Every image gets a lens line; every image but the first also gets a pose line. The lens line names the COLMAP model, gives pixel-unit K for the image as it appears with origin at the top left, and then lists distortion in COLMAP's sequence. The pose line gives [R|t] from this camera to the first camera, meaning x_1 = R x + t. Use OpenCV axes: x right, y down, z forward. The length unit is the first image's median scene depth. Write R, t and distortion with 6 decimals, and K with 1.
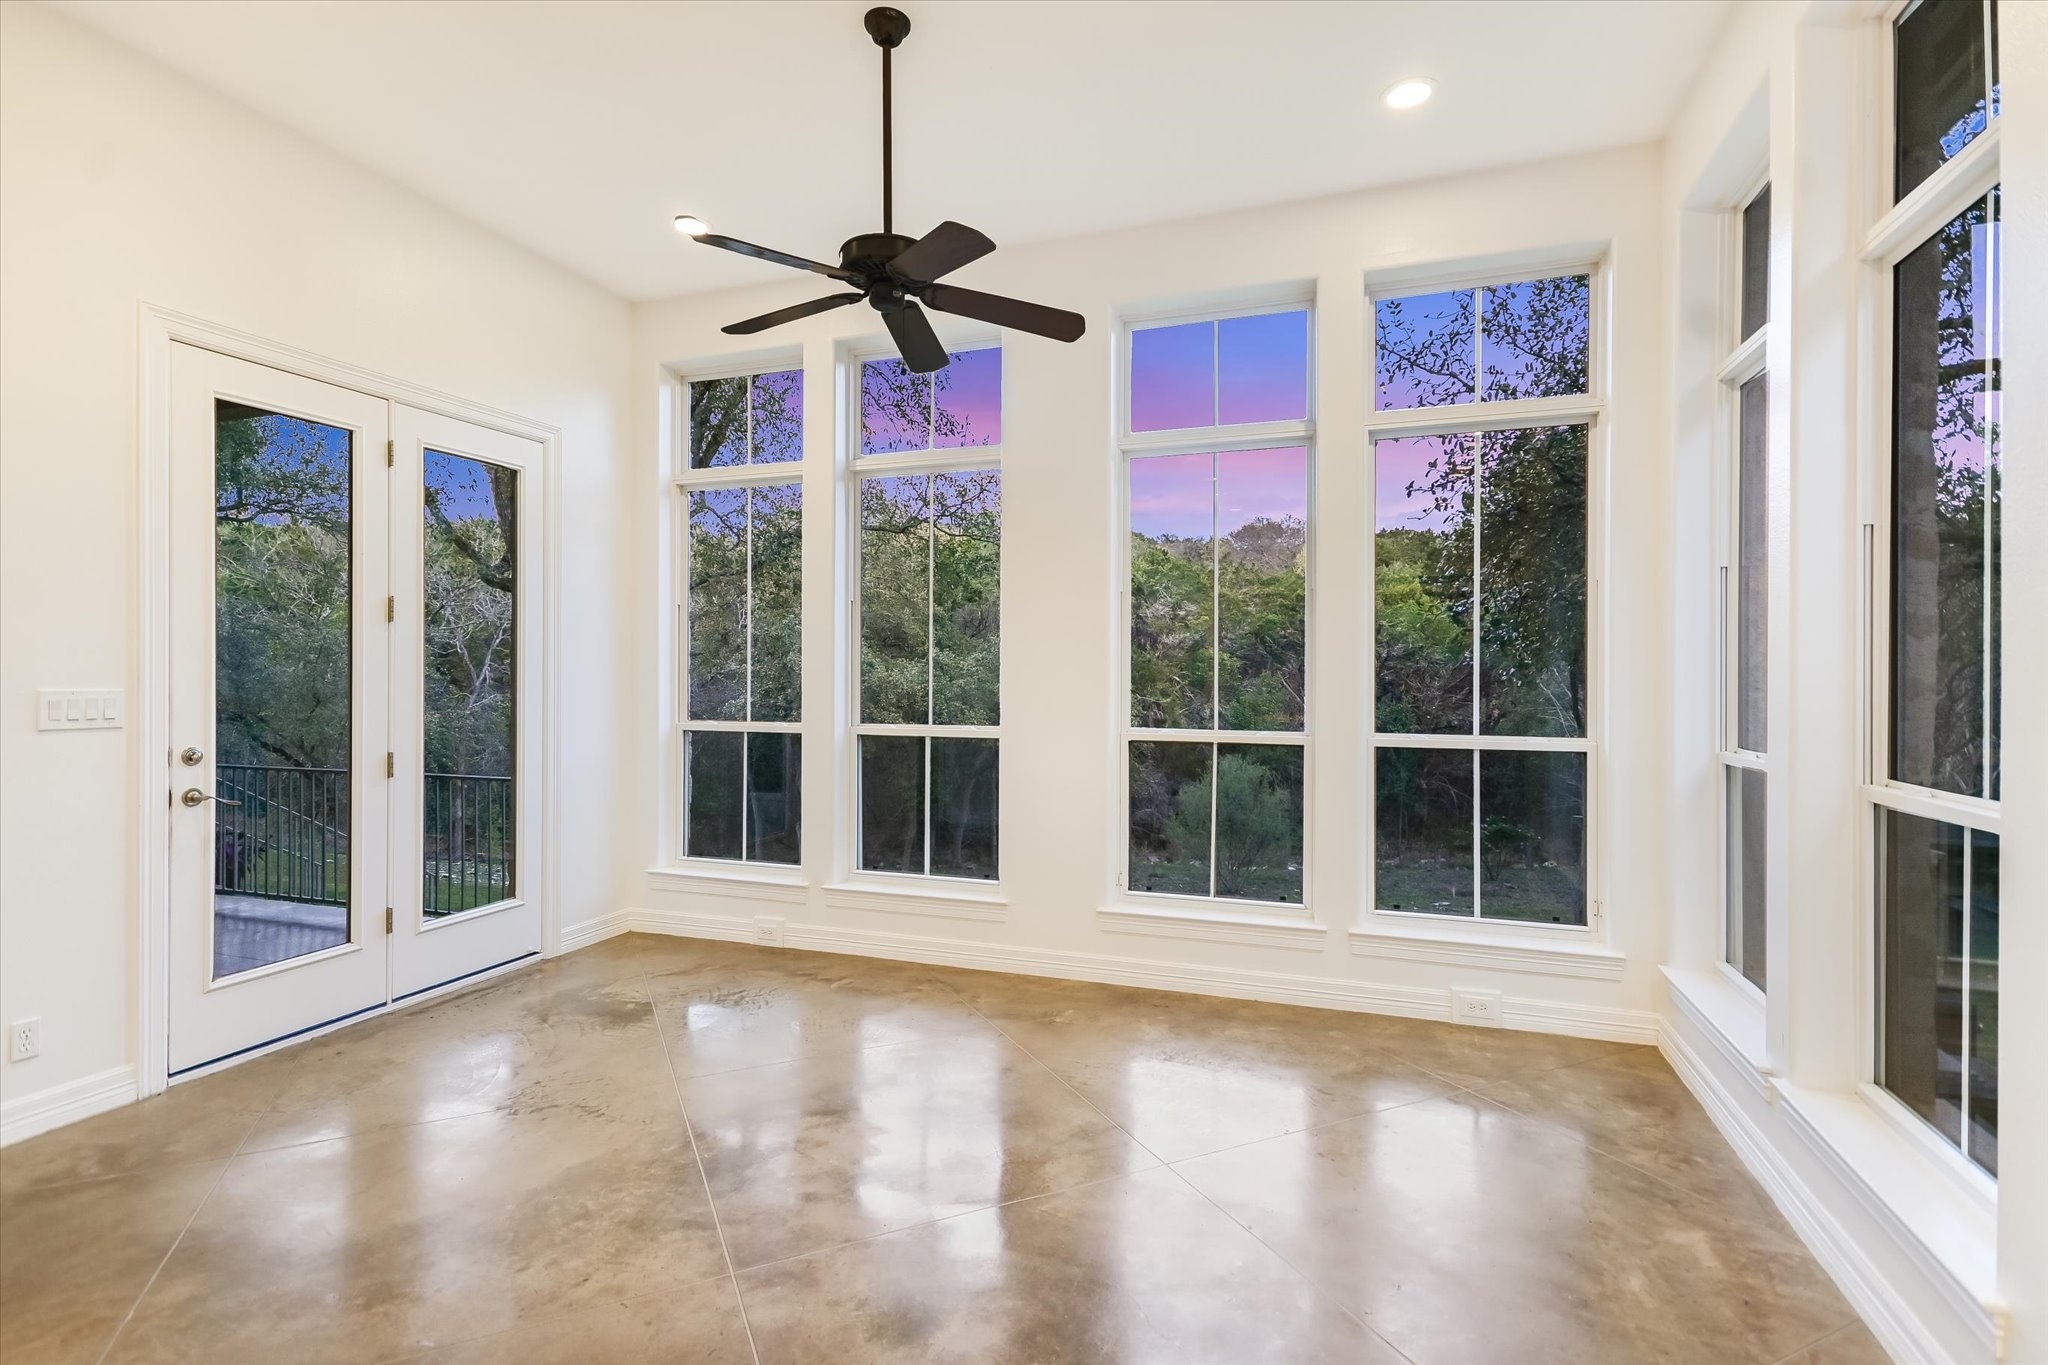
lens RADIAL K [[996.7, 0, 1021.1], [0, 996.7, 674.0], [0, 0, 1]] dist [0.008350, 0.000809]
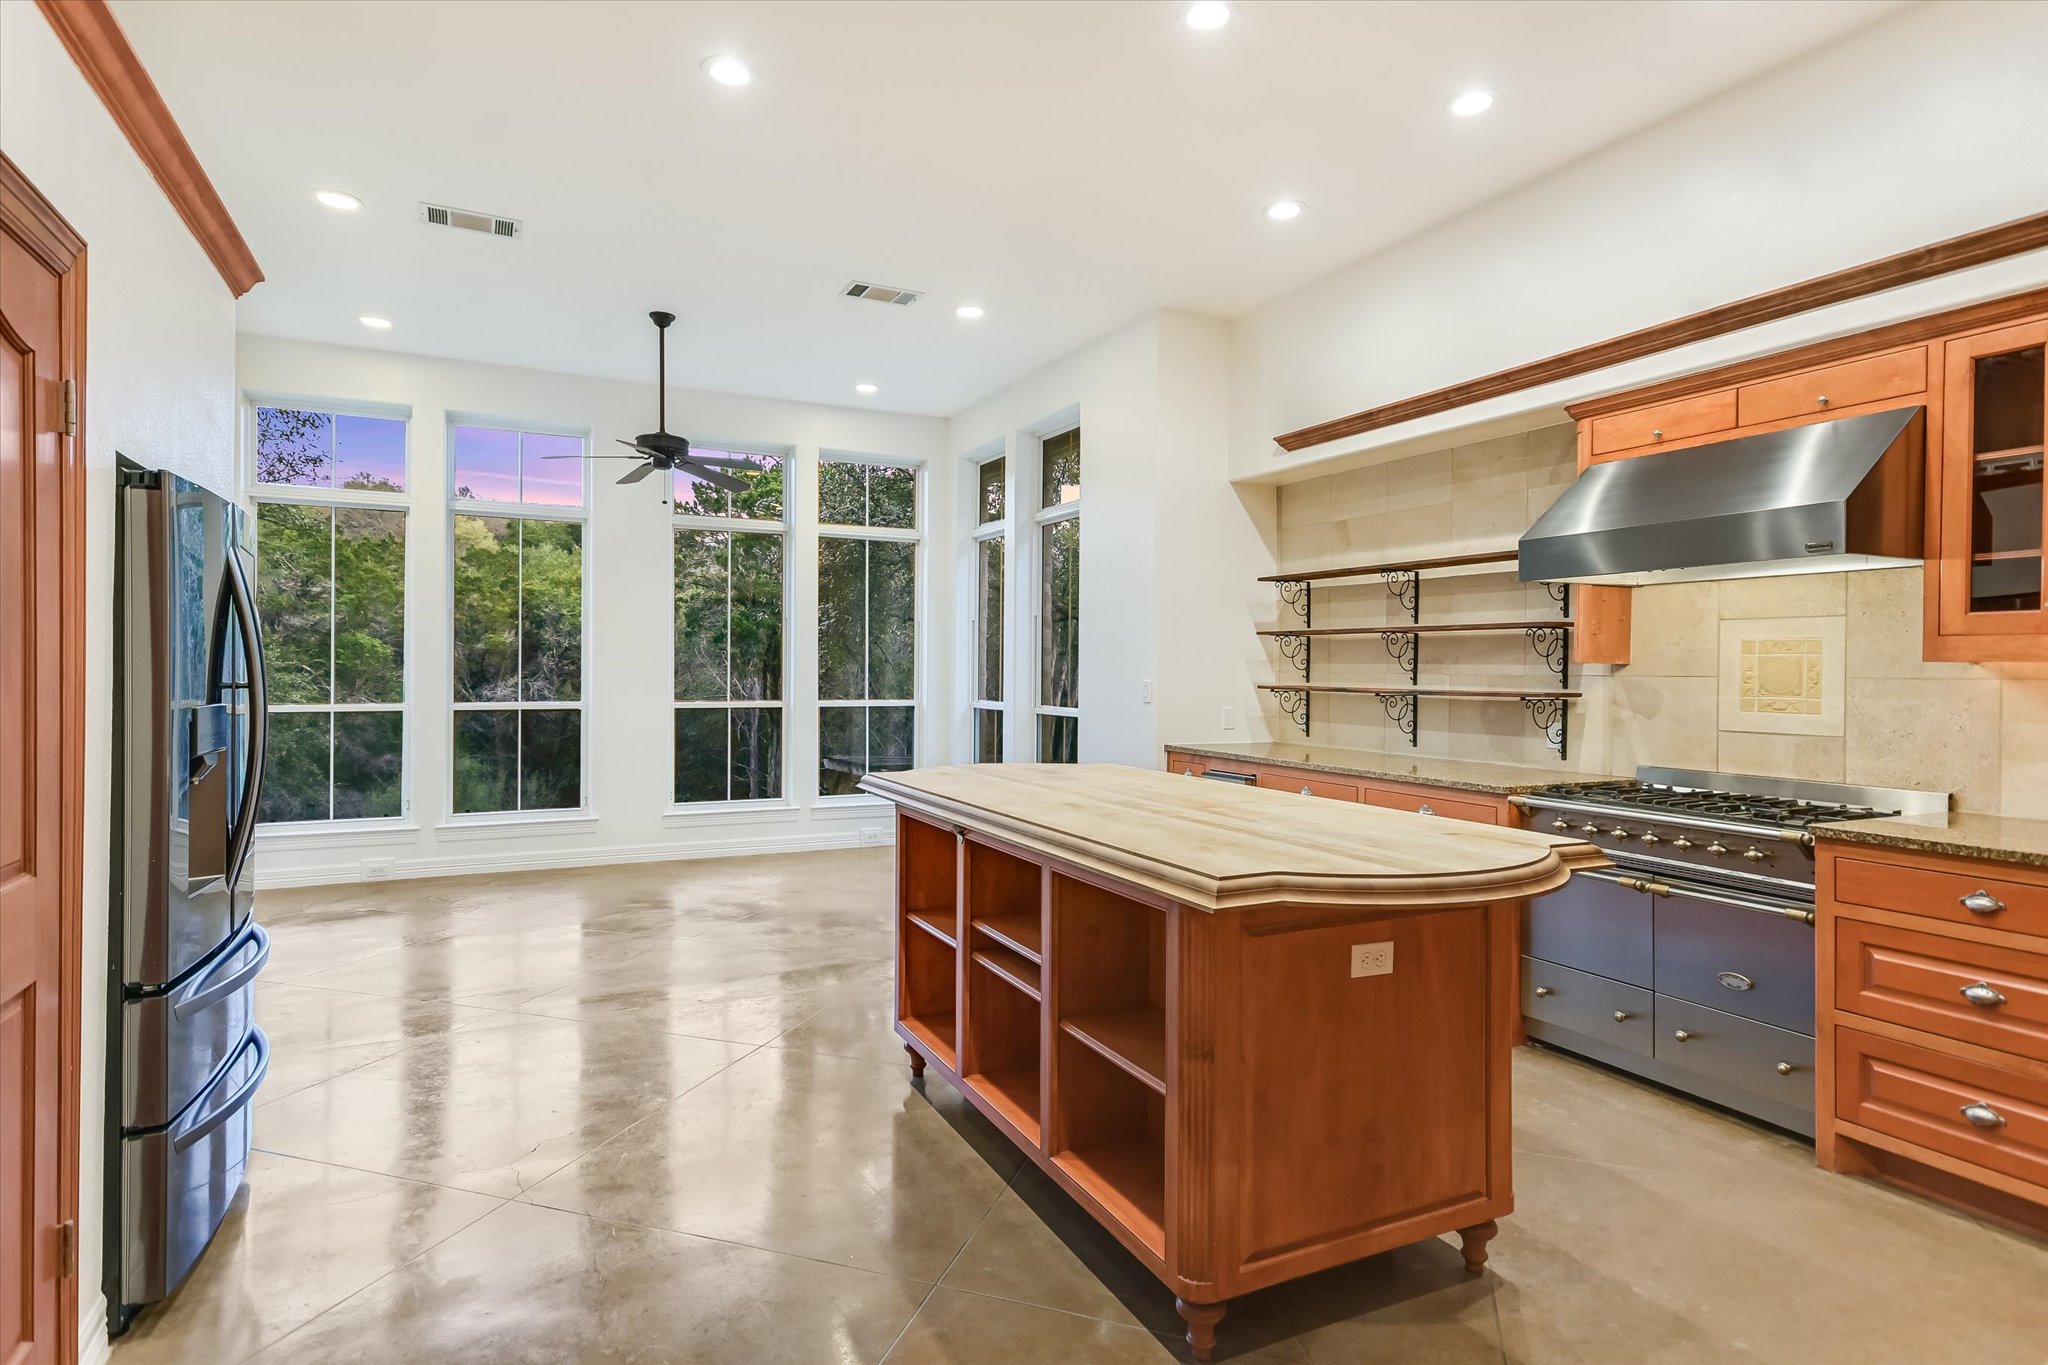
lens RADIAL K [[1064.6, 0, 1024.0], [0, 1064.6, 682.5], [0, 0, 1]] dist [0.012787, -0.000157]
pose [[0.698511, -0.003897, 0.715589, -0.806371], [-0.007966, 0.999881, 0.013220, 0.000285], [-0.715555, -0.014935, 0.698397, -0.653380]]
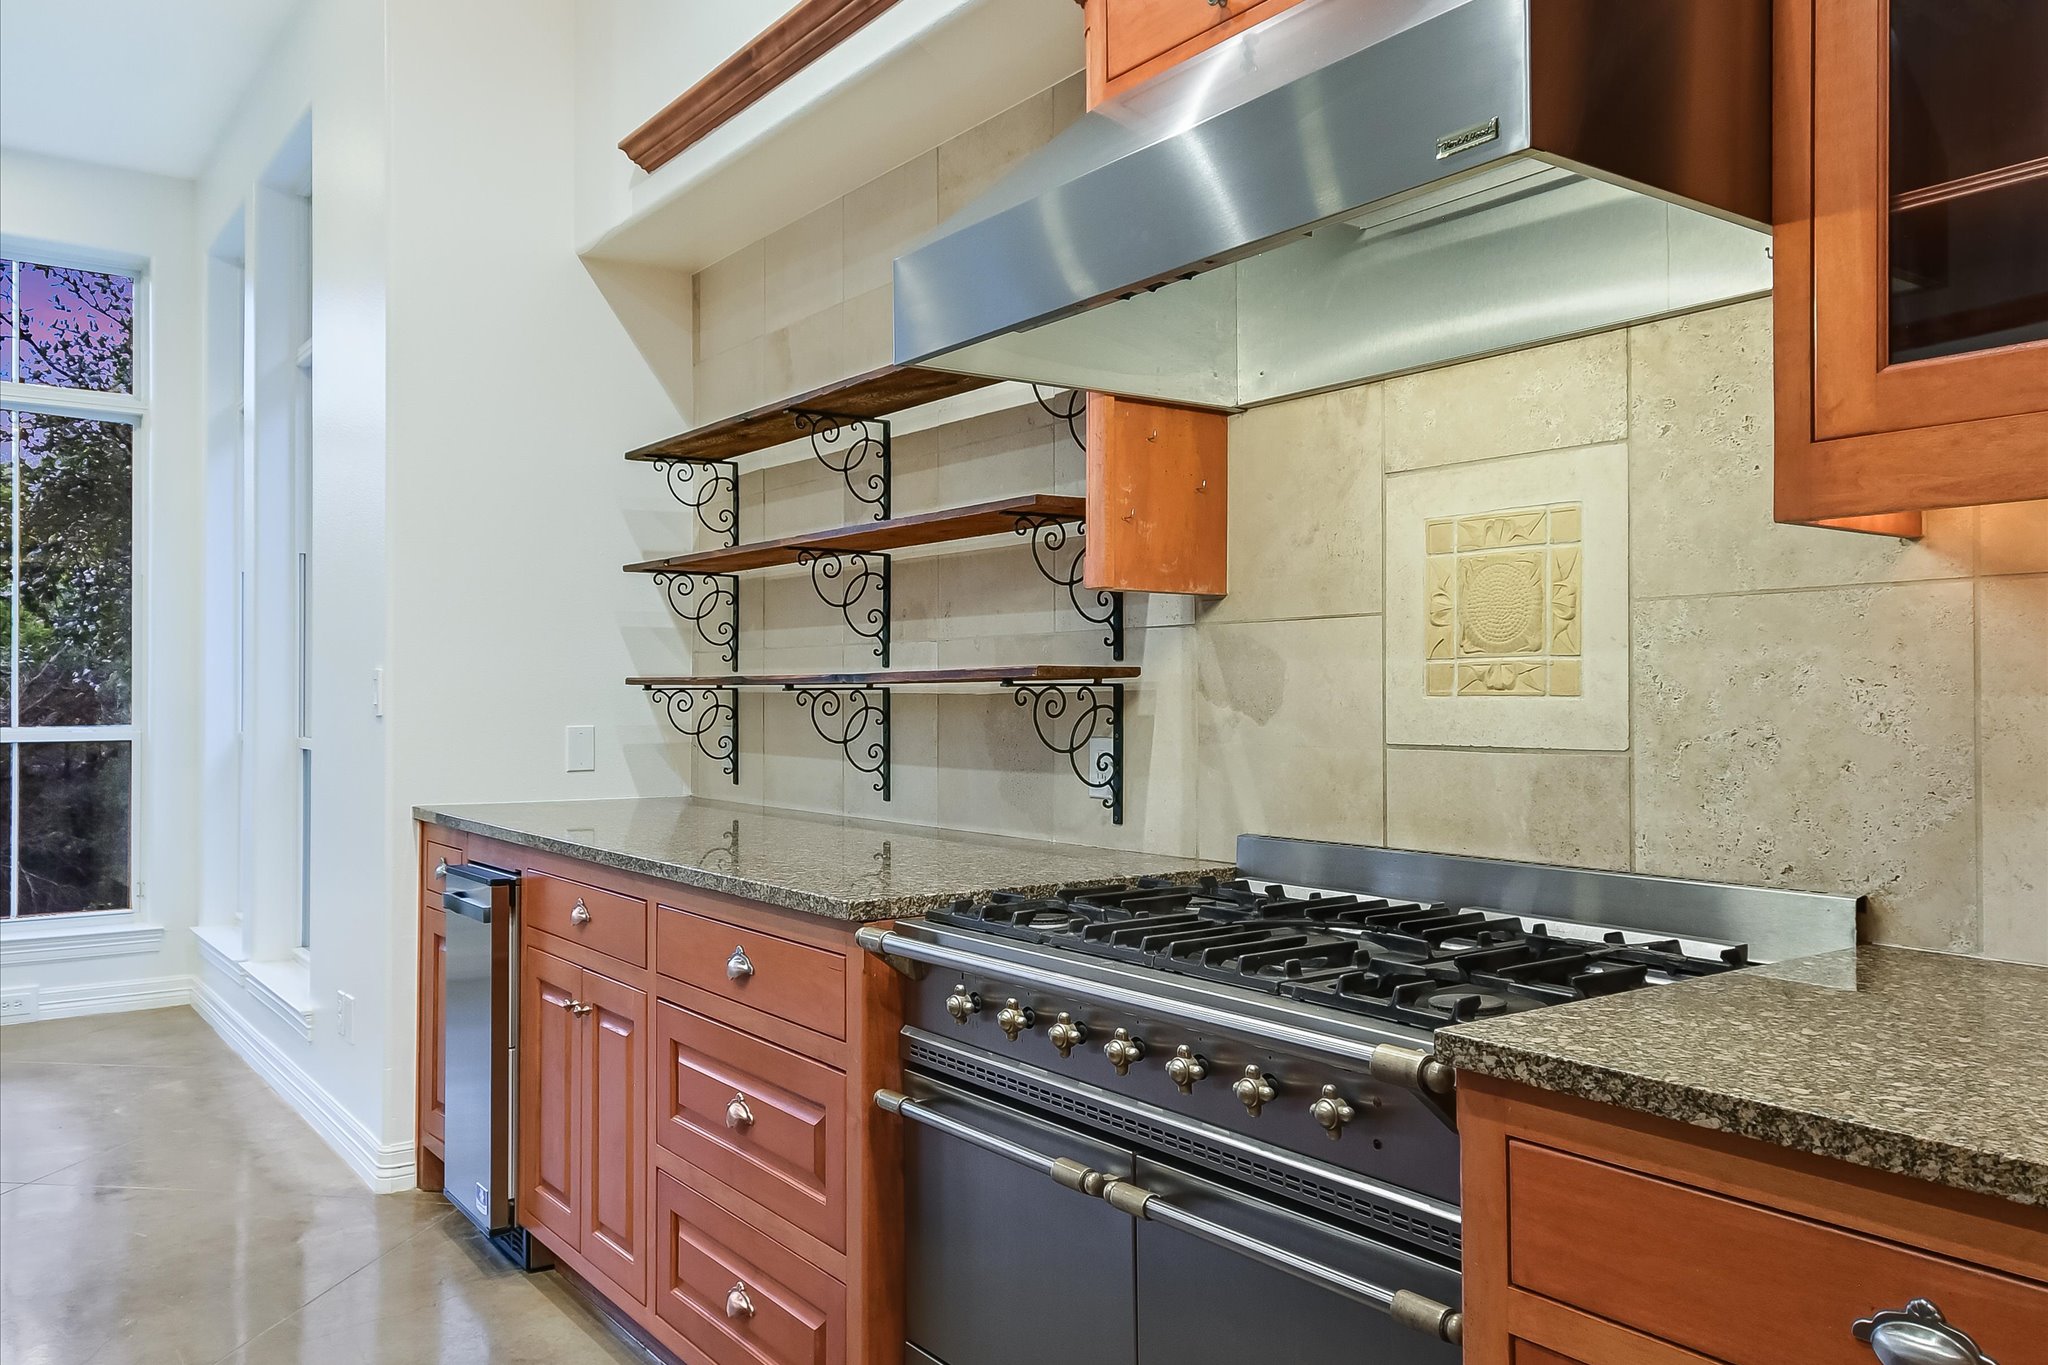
lens RADIAL K [[1531.2, 0, 1024.0], [0, 1531.2, 682.5], [0, 0, 1]] dist [0.010275, 0.003018]
pose [[0.561006, 0.008975, 0.827763, -0.225627], [-0.000439, 0.999944, -0.010544, 0.034086], [-0.827812, 0.005551, 0.560978, -0.635354]]
